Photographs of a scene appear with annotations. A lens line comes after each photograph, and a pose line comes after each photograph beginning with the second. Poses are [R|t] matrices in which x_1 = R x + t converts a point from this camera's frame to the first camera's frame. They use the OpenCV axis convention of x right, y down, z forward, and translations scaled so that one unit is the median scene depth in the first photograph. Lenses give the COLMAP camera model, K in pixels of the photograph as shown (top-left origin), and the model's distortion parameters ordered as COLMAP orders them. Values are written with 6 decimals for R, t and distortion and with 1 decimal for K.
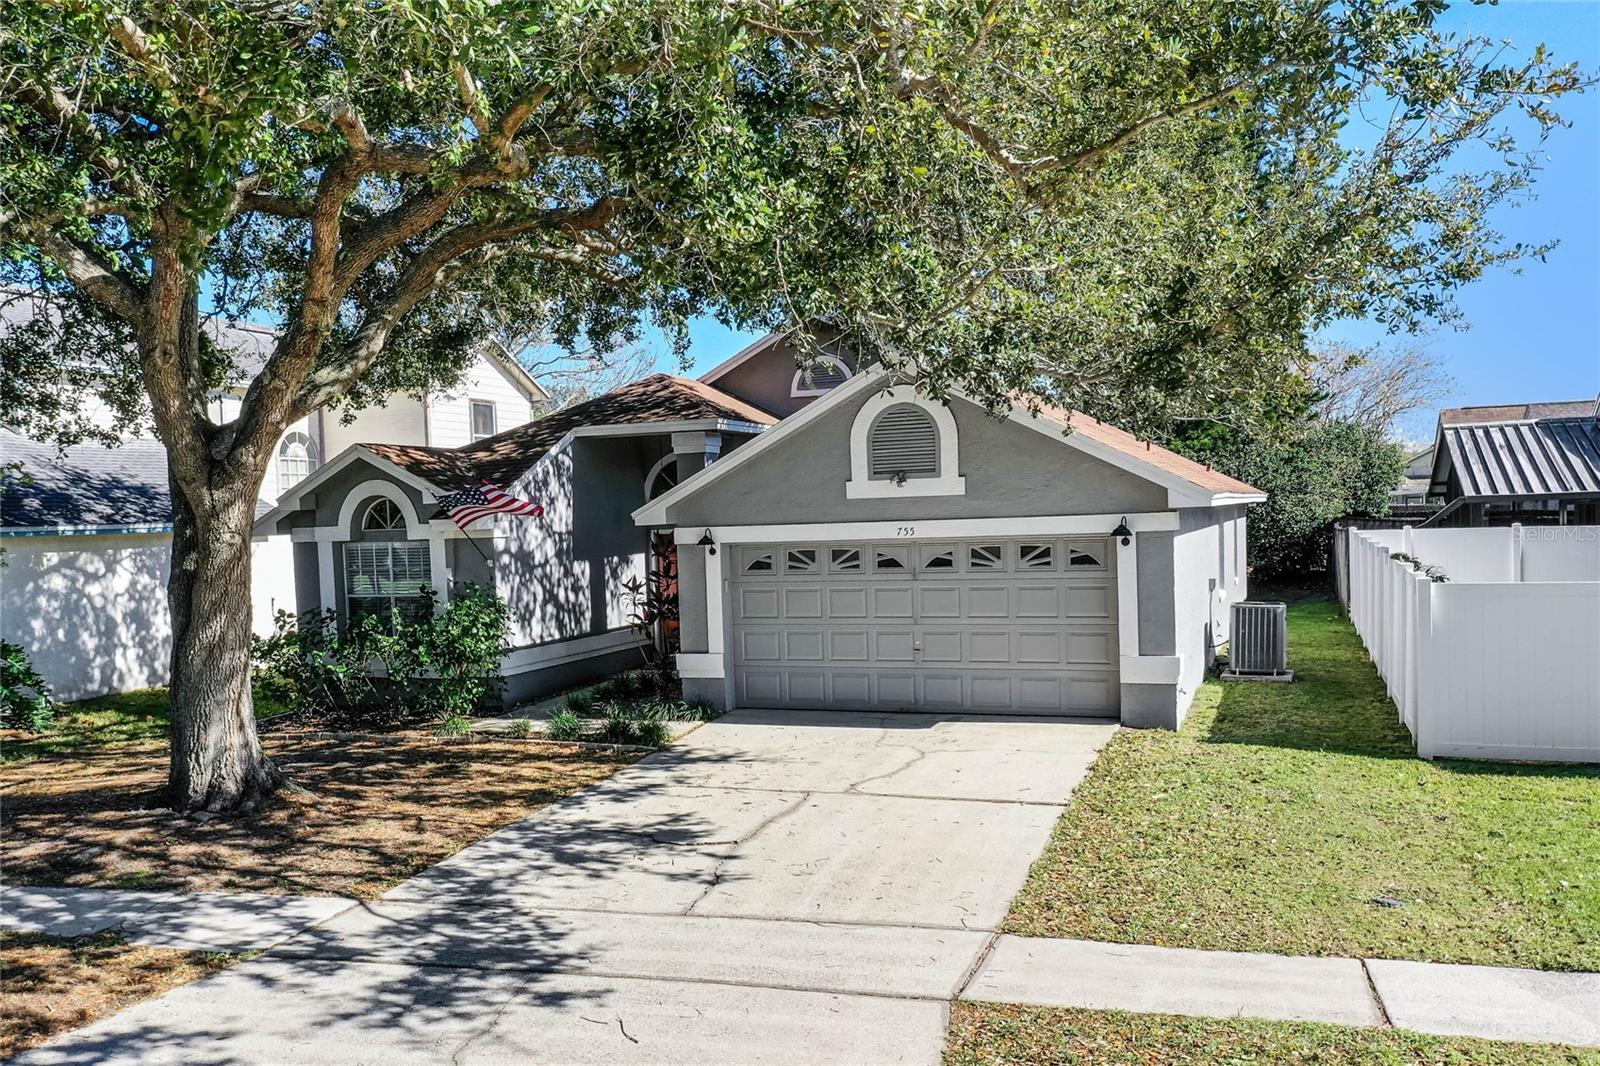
lens RADIAL K [[1245.9, 0, 800.0], [0, 1245.9, 533.0], [0, 0, 1]] dist [0.008604, -0.005605]
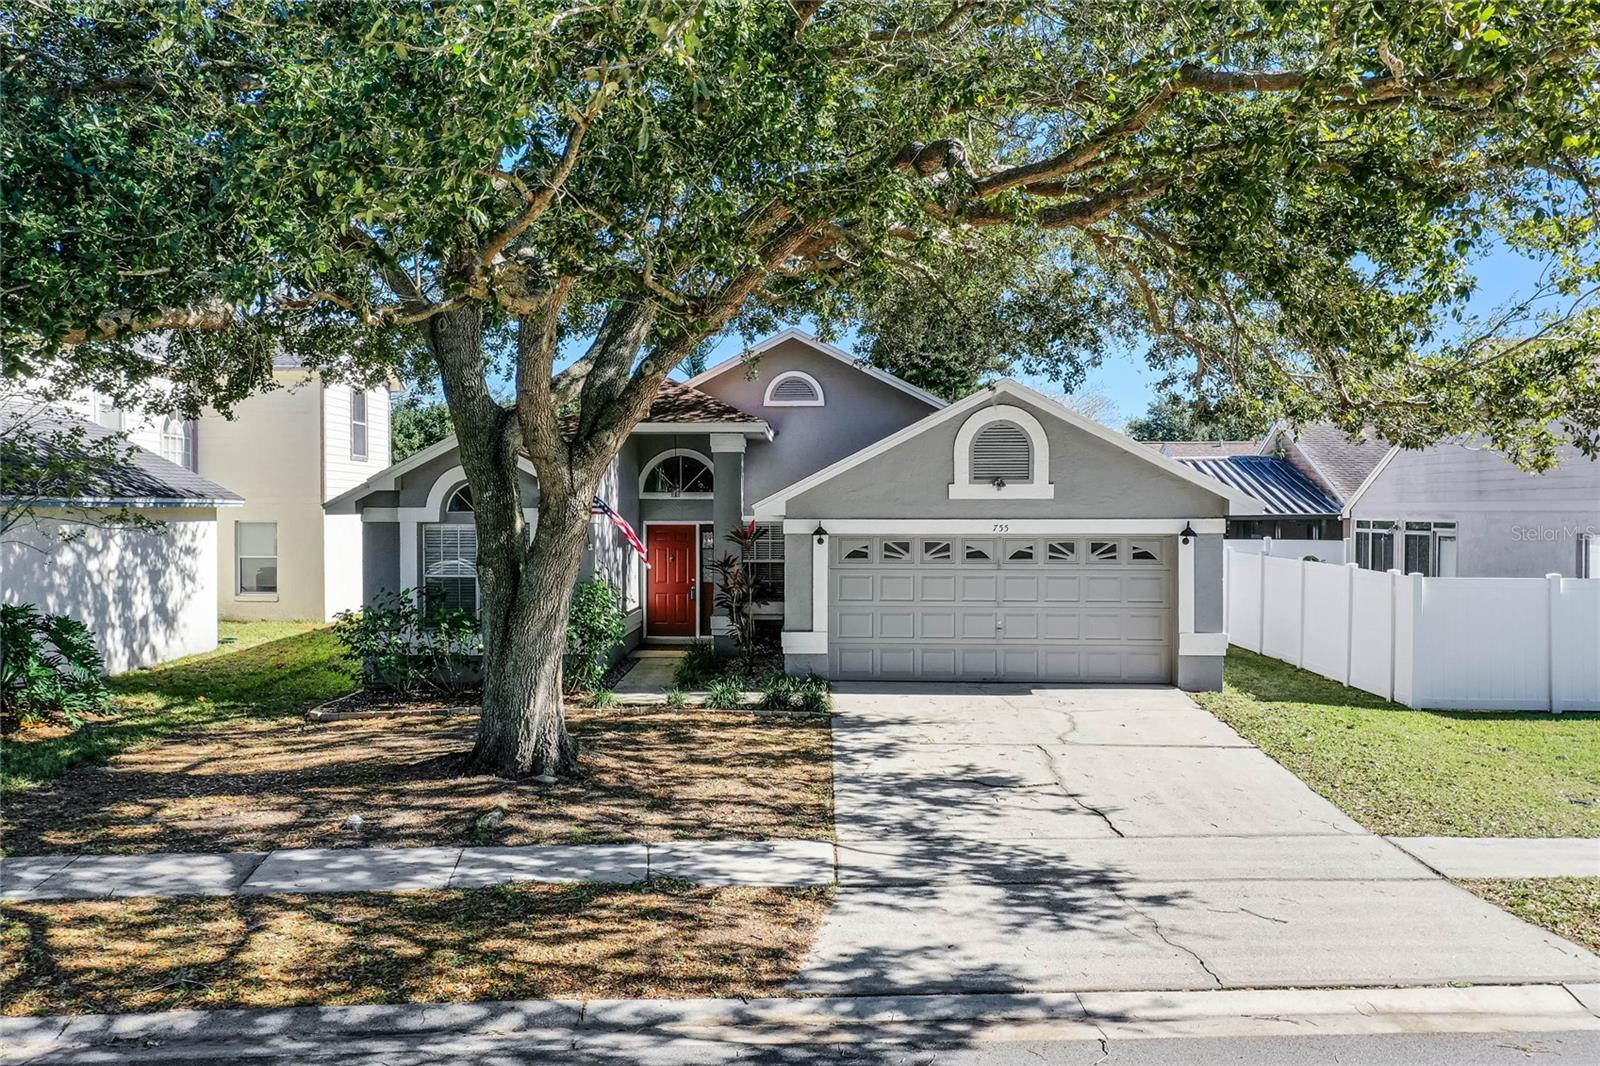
lens RADIAL K [[1158.4, 0, 799.7], [0, 1158.4, 468.4], [0, 0, 1]] dist [-0.005793, -0.003380]
pose [[0.955676, 0.043737, 0.291154, -0.572552], [-0.027121, 0.997778, -0.060862, 0.019490], [-0.293168, 0.050268, 0.954738, 0.000521]]
